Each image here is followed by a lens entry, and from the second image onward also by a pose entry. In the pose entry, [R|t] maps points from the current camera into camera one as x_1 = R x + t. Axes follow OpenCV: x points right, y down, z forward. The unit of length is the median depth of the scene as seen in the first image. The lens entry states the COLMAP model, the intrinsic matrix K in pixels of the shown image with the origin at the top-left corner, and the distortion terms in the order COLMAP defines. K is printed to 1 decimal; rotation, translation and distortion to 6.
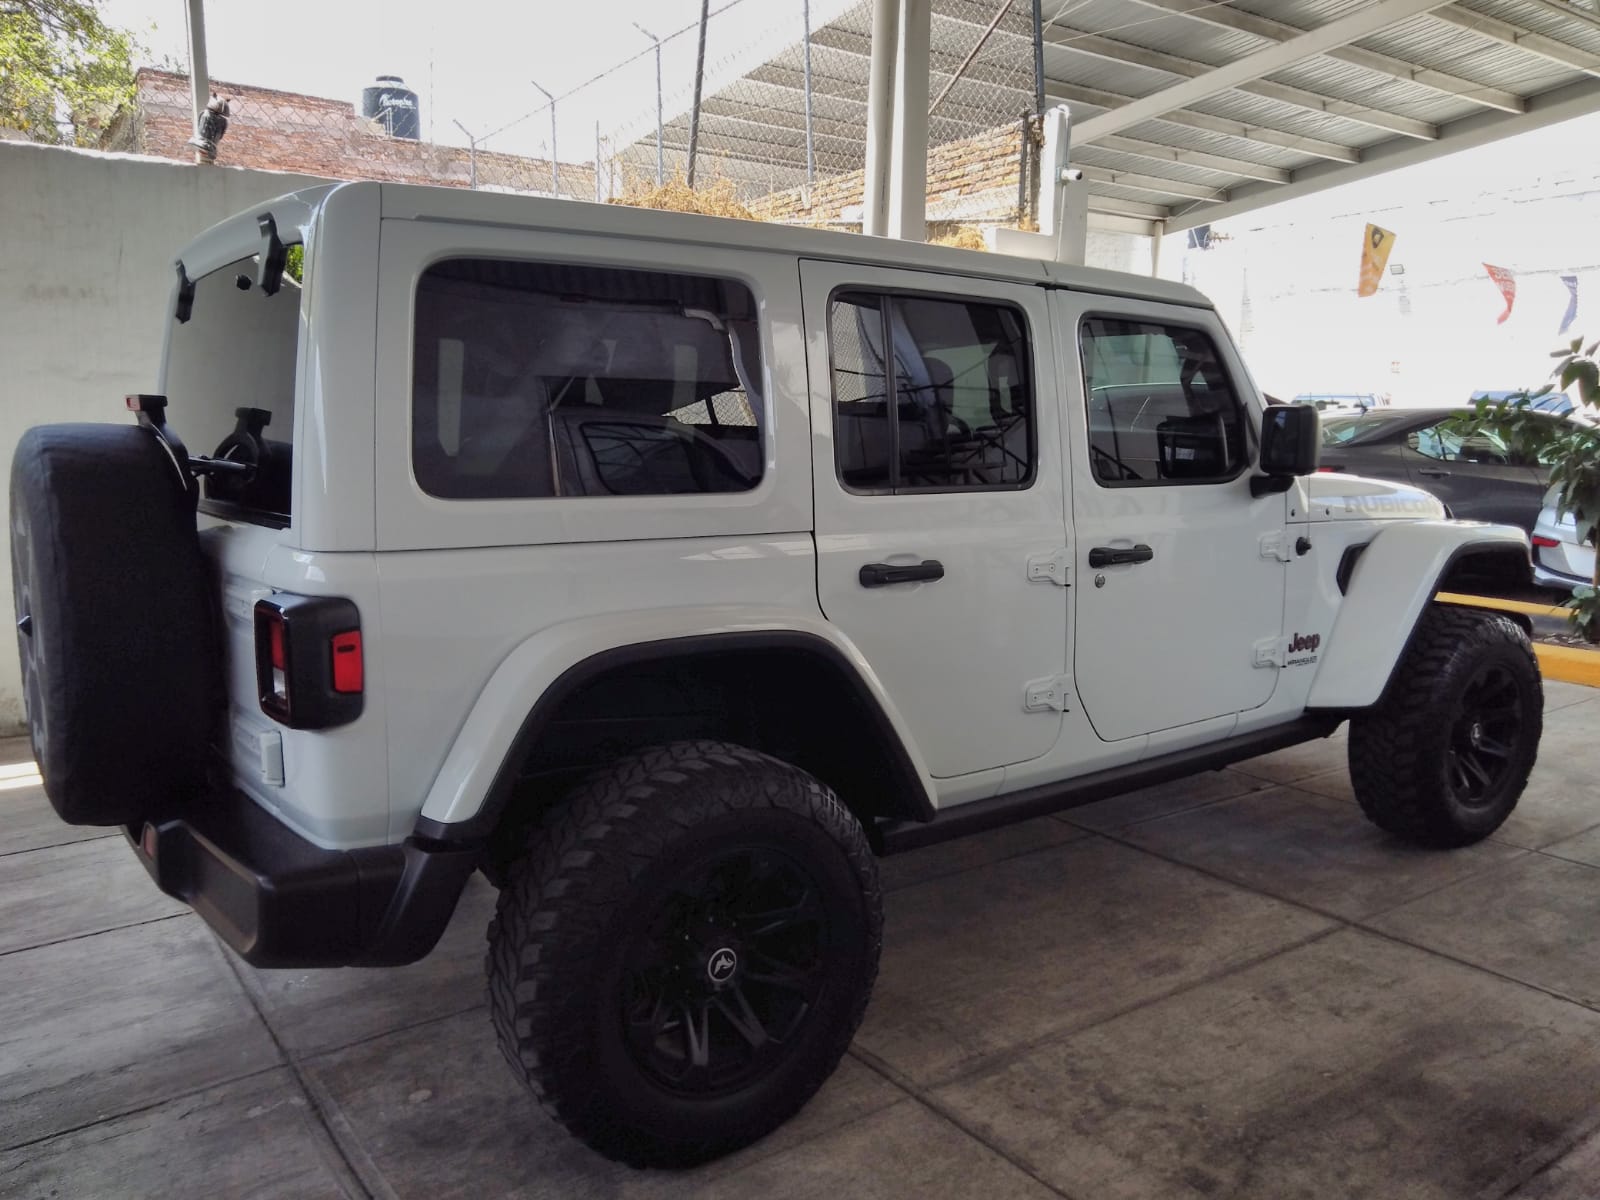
lens RADIAL K [[1228.4, 0, 803.6], [0, 1228.4, 601.1], [0, 0, 1]] dist [0.009797, 0.012112]
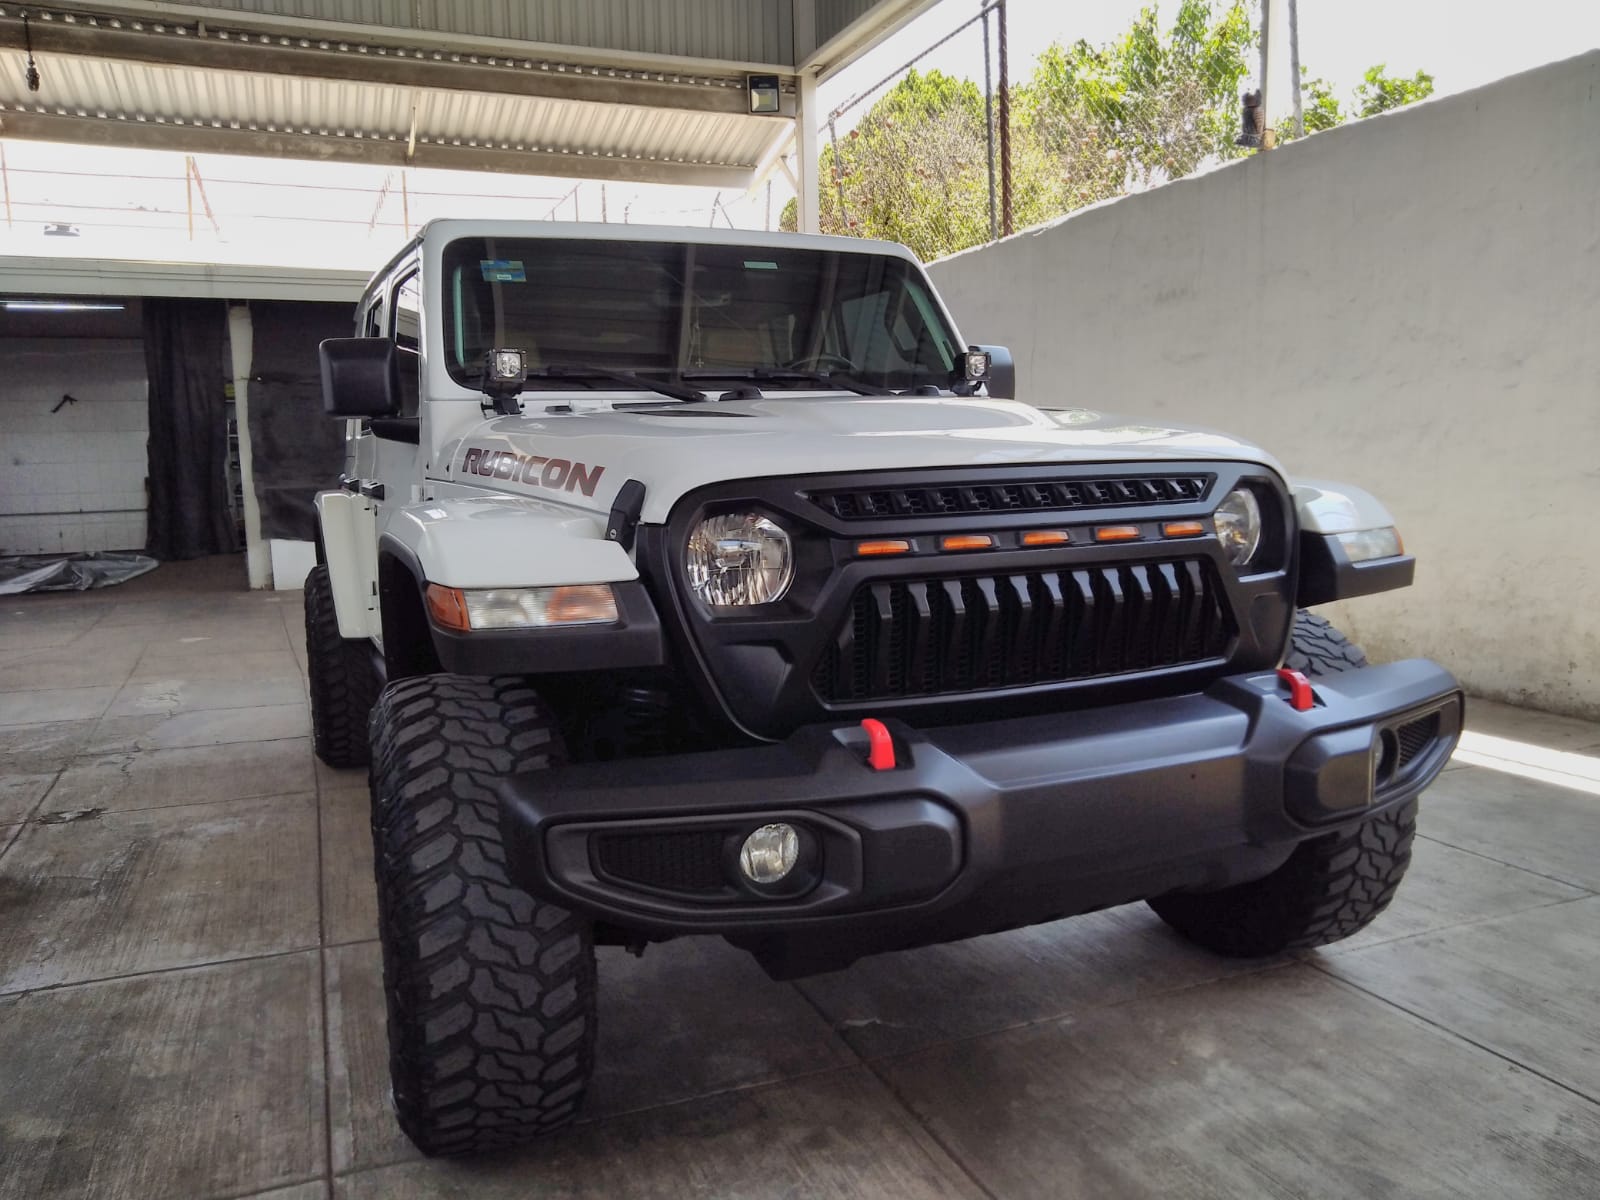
lens RADIAL K [[1228.4, 0, 803.6], [0, 1228.4, 601.1], [0, 0, 1]] dist [0.009797, 0.012112]
pose [[-0.217487, 0.119267, -0.968749, 1.350325], [-0.109563, 0.983251, 0.145650, -0.152989], [0.969894, 0.137816, -0.200777, 1.694796]]
